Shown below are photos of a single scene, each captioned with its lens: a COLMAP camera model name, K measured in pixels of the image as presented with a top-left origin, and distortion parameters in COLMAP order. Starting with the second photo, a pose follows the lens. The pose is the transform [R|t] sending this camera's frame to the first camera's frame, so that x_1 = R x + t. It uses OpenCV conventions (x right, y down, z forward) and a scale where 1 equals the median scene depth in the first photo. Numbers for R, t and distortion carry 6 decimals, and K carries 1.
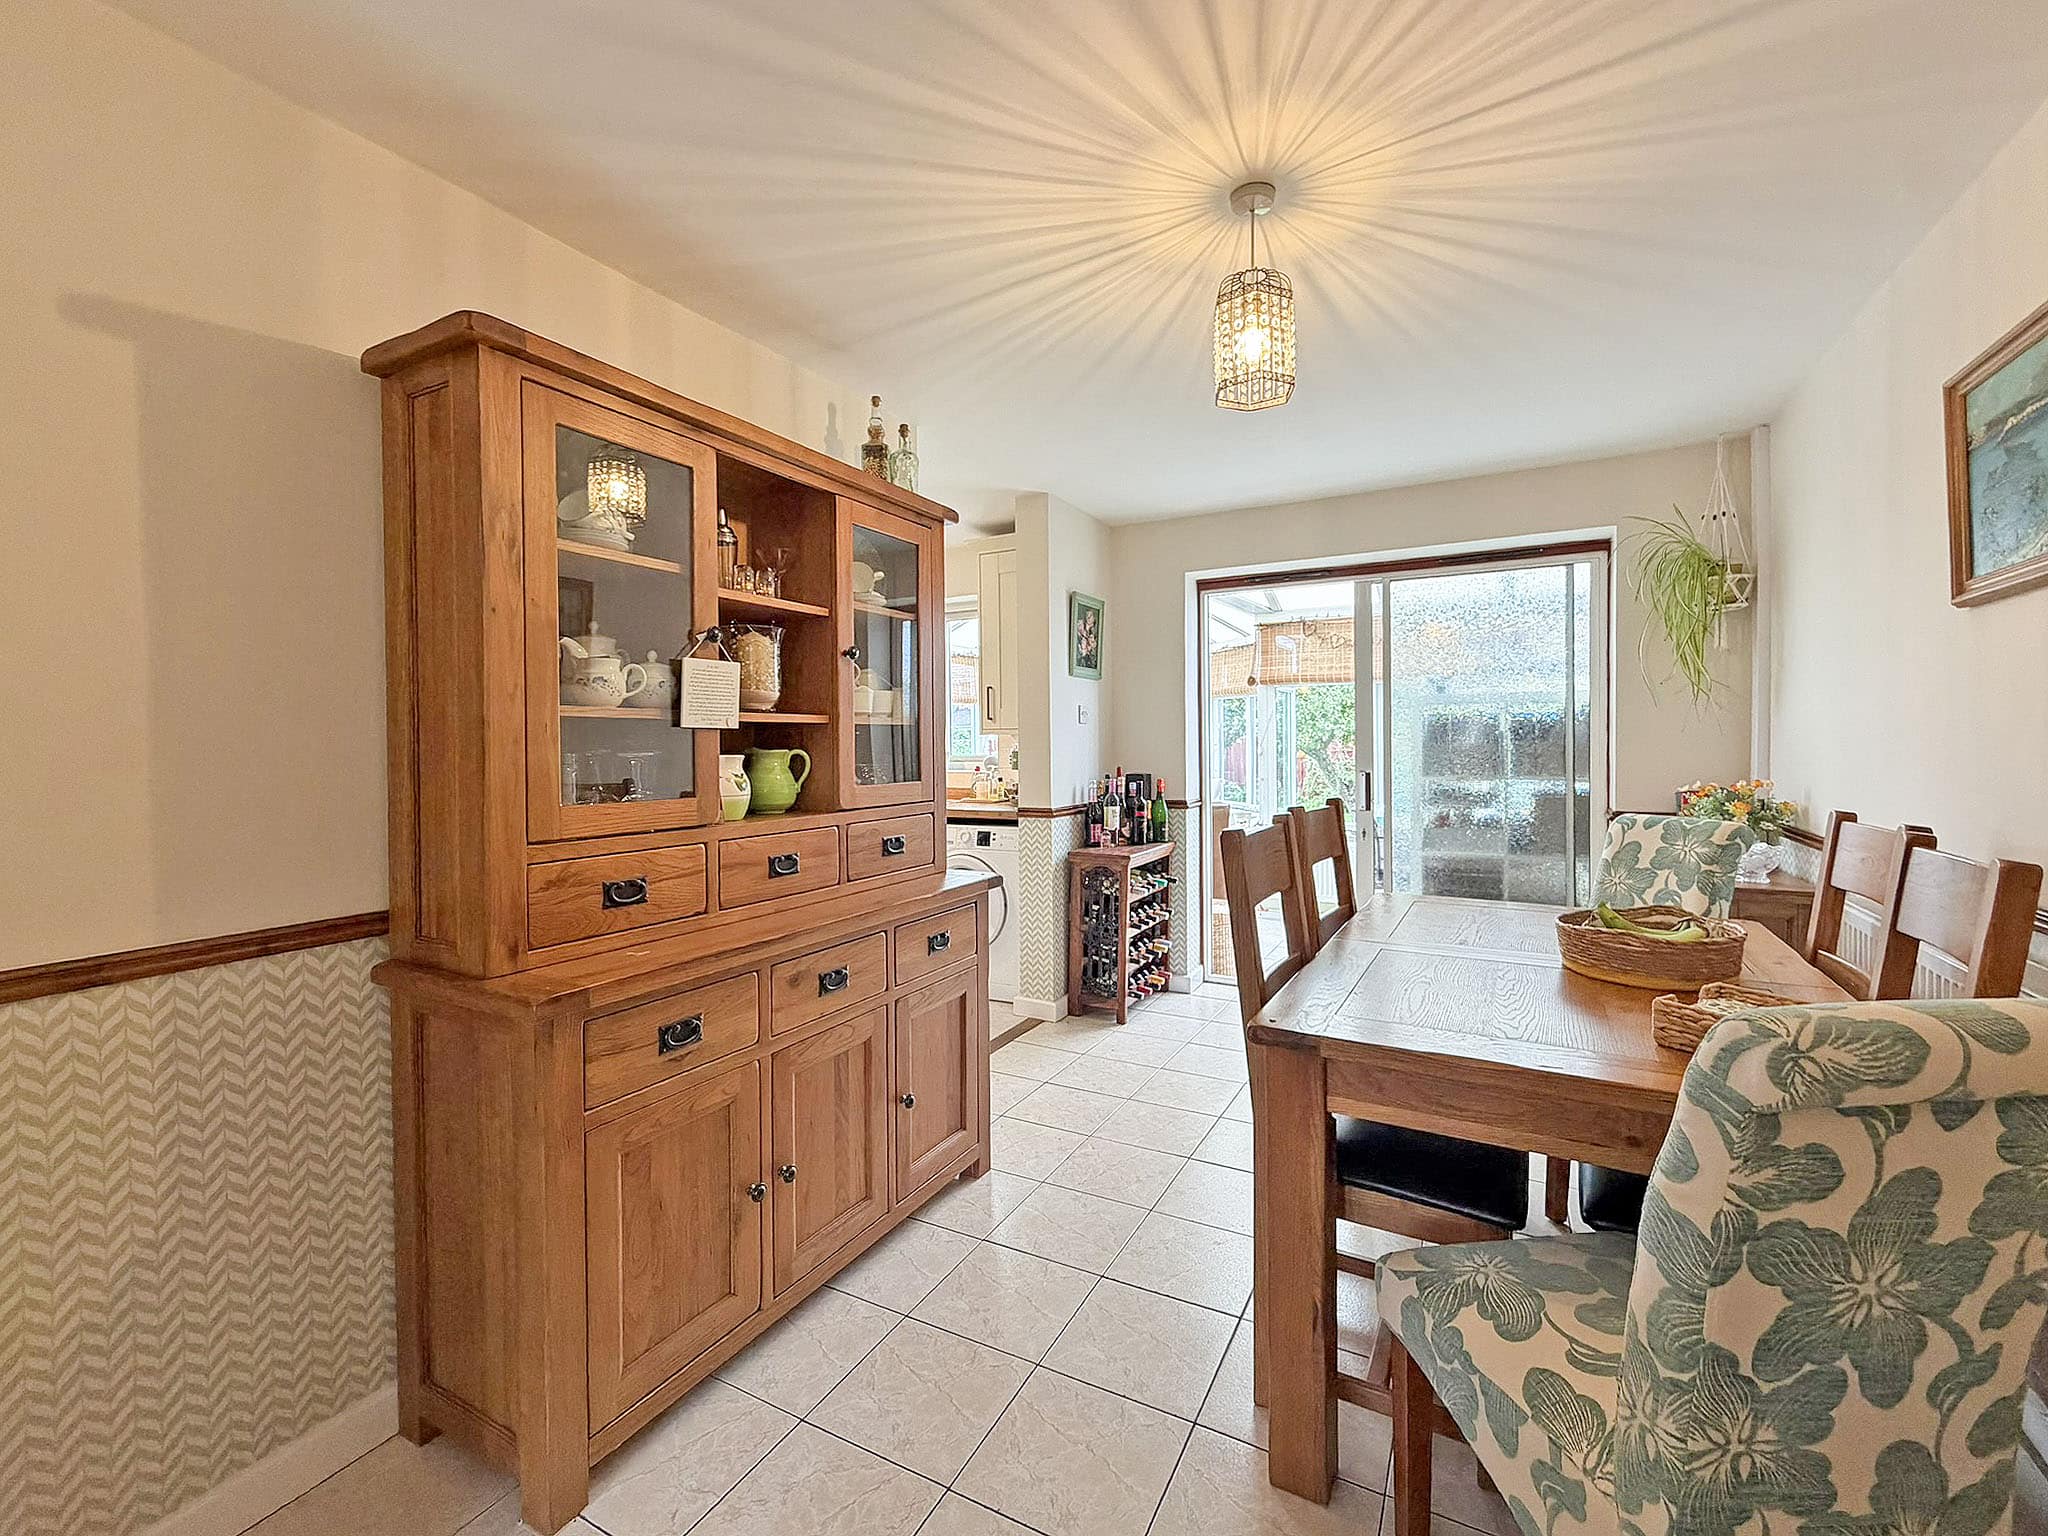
lens RADIAL K [[877.9, 0, 1004.6], [0, 877.9, 756.2], [0, 0, 1]] dist [-0.006281, -0.000305]
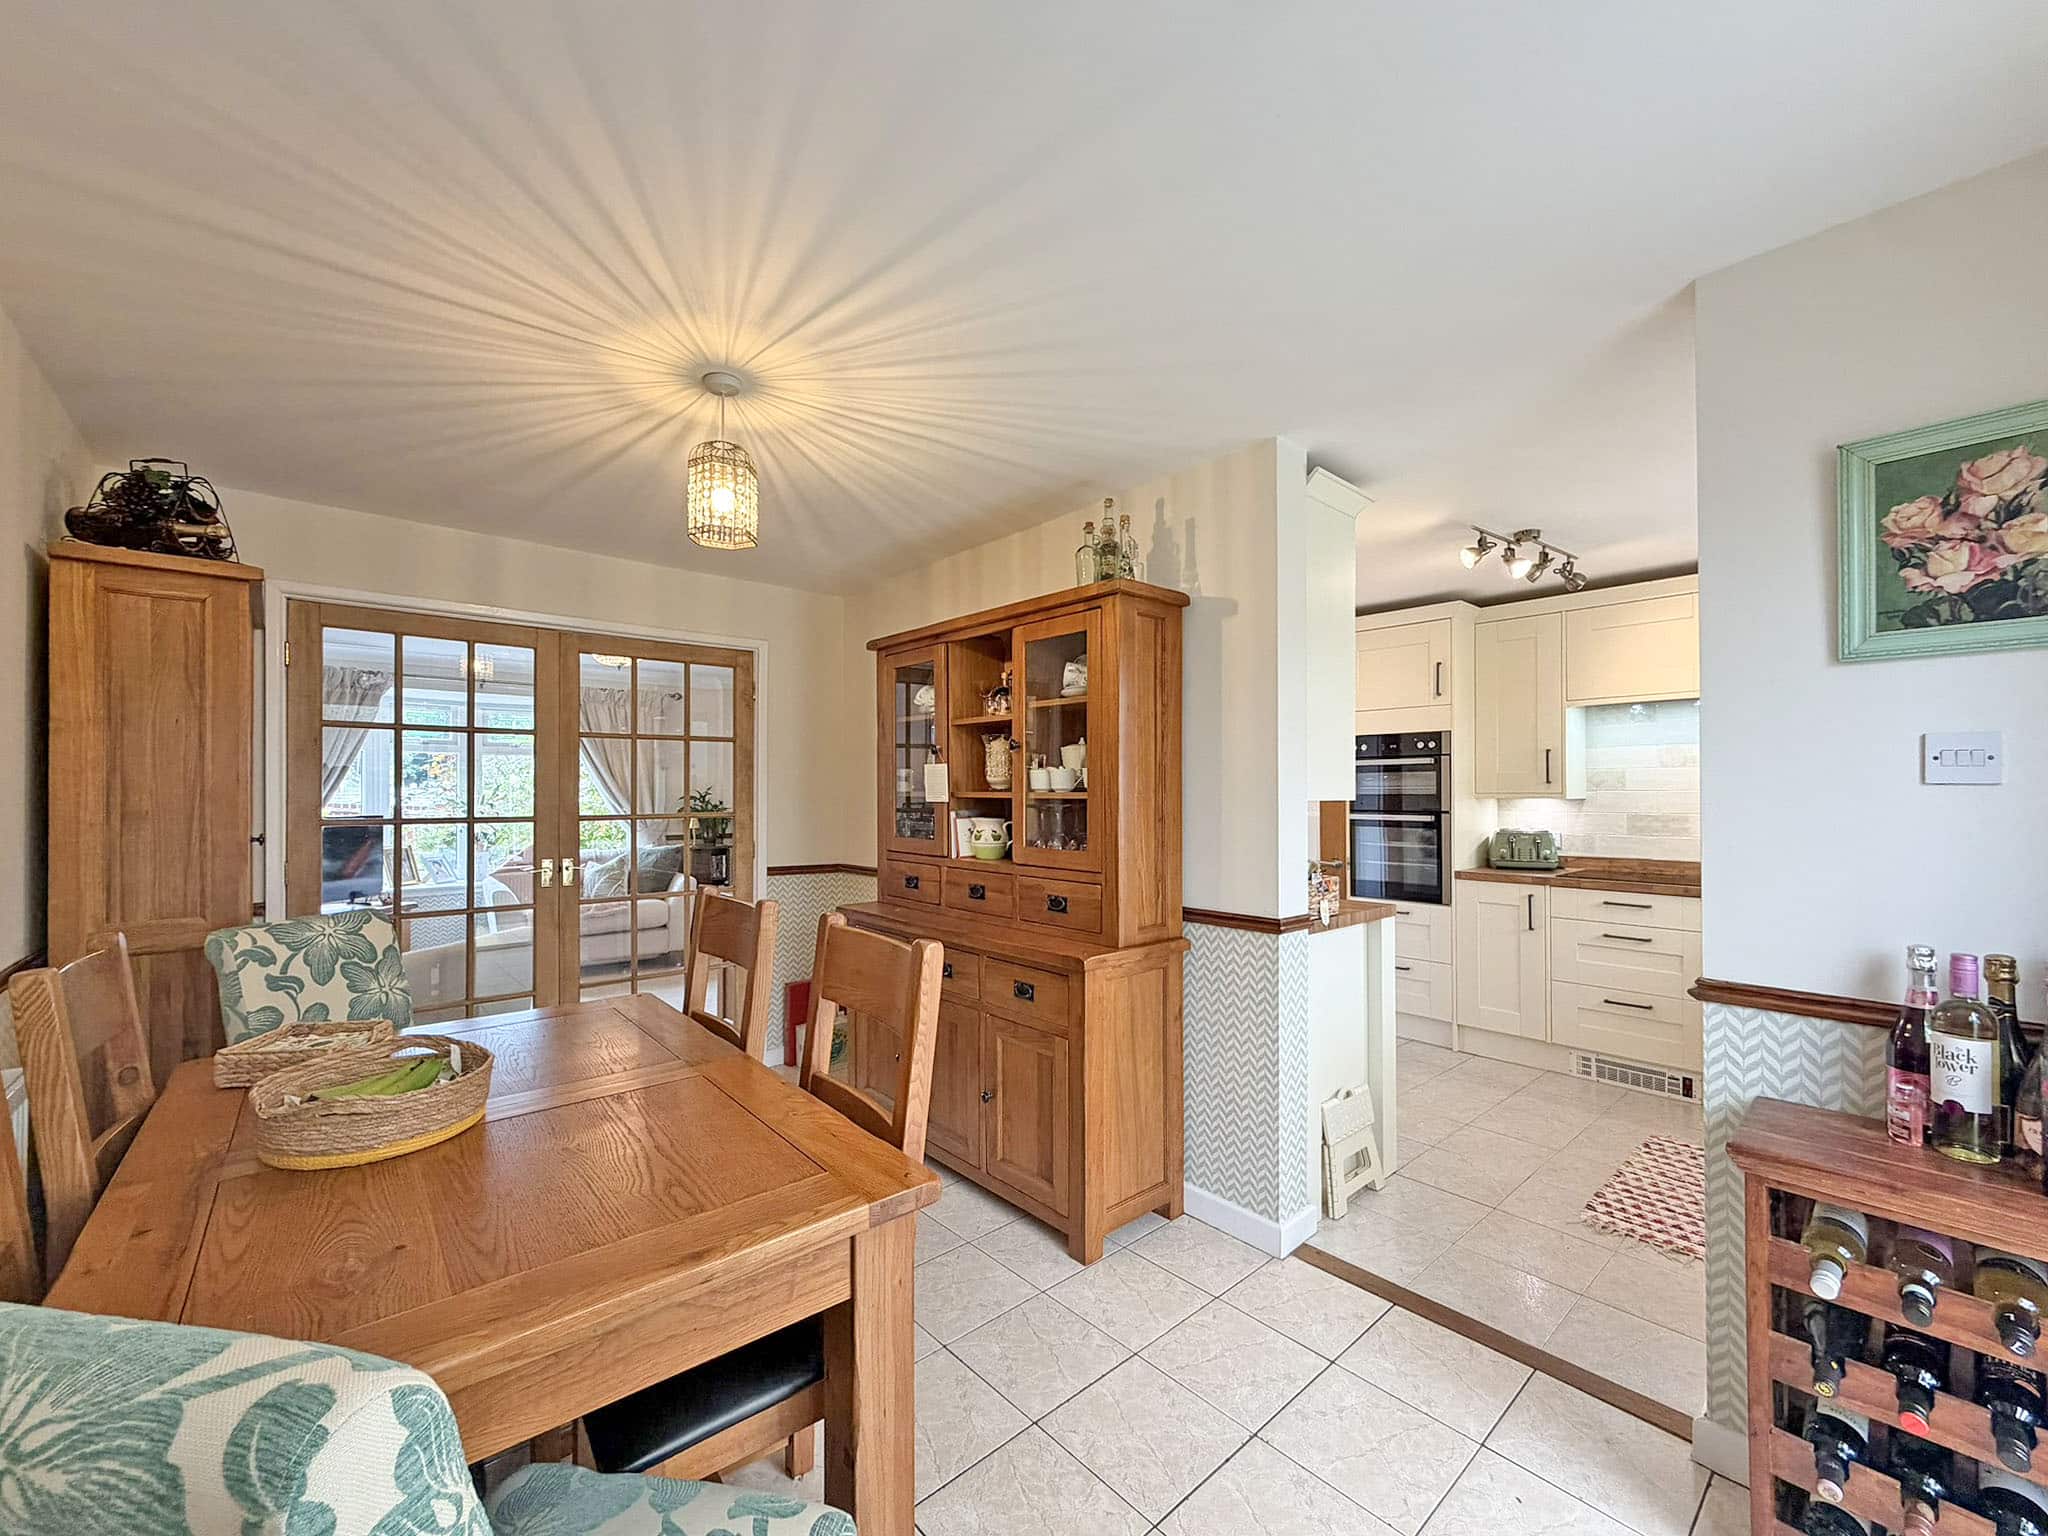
lens RADIAL K [[825.3, 0, 1025.9], [0, 825.3, 780.7], [0, 0, 1]] dist [-0.013929, -0.000132]
pose [[-0.332621, -0.015191, -0.942938, 0.997647], [-0.013632, 0.999843, -0.011299, -0.050048], [0.942962, 0.009096, -0.332776, 1.453906]]
